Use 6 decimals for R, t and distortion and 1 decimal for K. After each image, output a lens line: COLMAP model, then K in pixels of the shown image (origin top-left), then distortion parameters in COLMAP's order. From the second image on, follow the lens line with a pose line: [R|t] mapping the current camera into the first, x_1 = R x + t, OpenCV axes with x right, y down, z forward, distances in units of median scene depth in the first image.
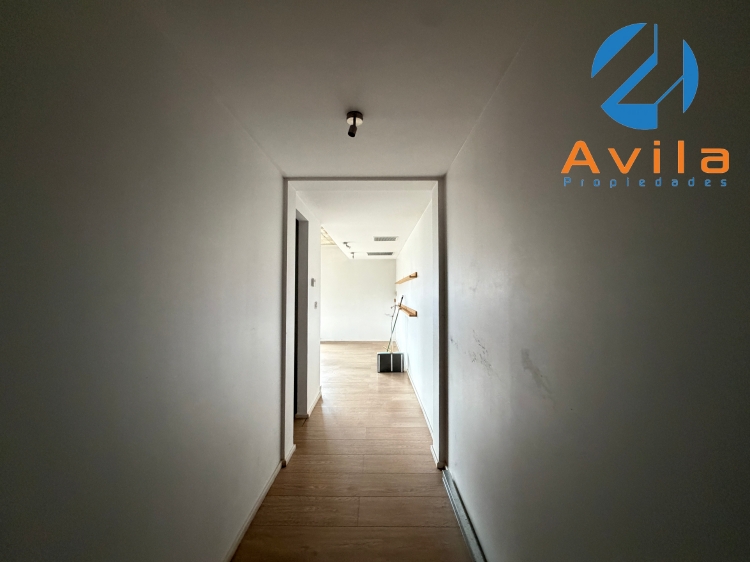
lens RADIAL K [[297.2, 0, 374.0], [0, 297.2, 282.7], [0, 0, 1]] dist [-0.000442, 0.000148]
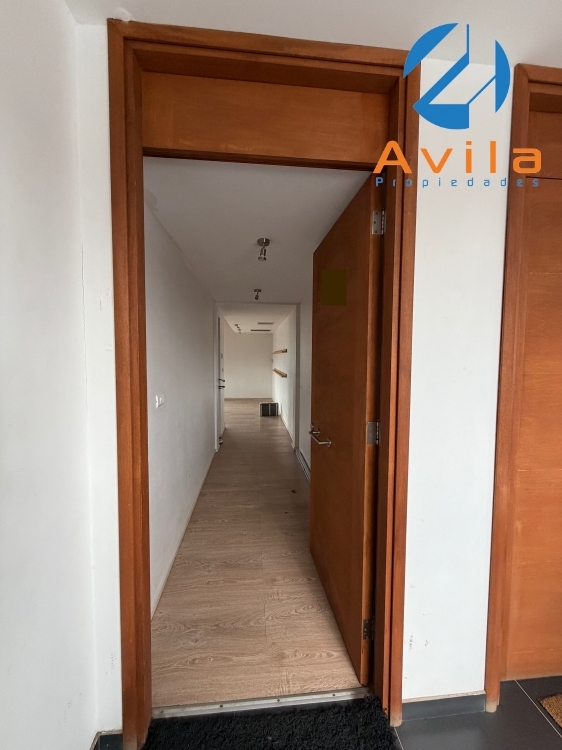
lens RADIAL K [[298.3, 0, 281.0], [0, 298.3, 375.0], [0, 0, 1]] dist [0.000728, -0.000047]
pose [[0.994330, -0.003747, 0.106271, -0.042089], [-0.005654, 0.996103, 0.088019, -0.028920], [-0.106186, -0.088120, 0.990434, -0.453383]]
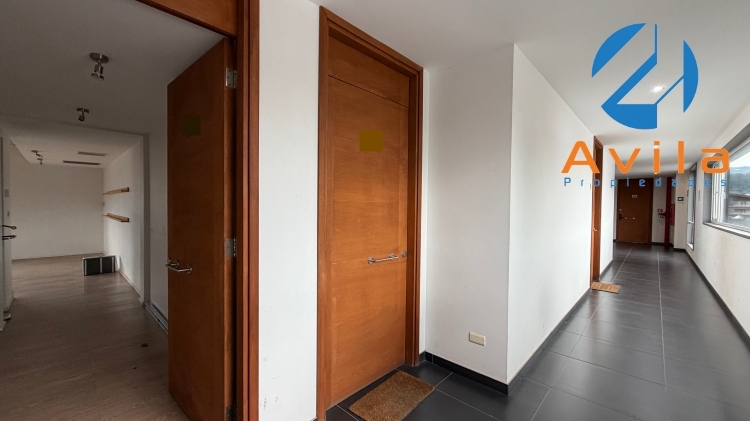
lens RADIAL K [[296.4, 0, 374.0], [0, 296.4, 212.0], [0, 0, 1]] dist [0.000733, 0.000013]
pose [[0.680045, -0.011368, 0.733082, -0.061615], [-0.029842, 0.998622, 0.043170, -0.012556], [-0.732562, -0.051234, 0.678769, -0.530121]]
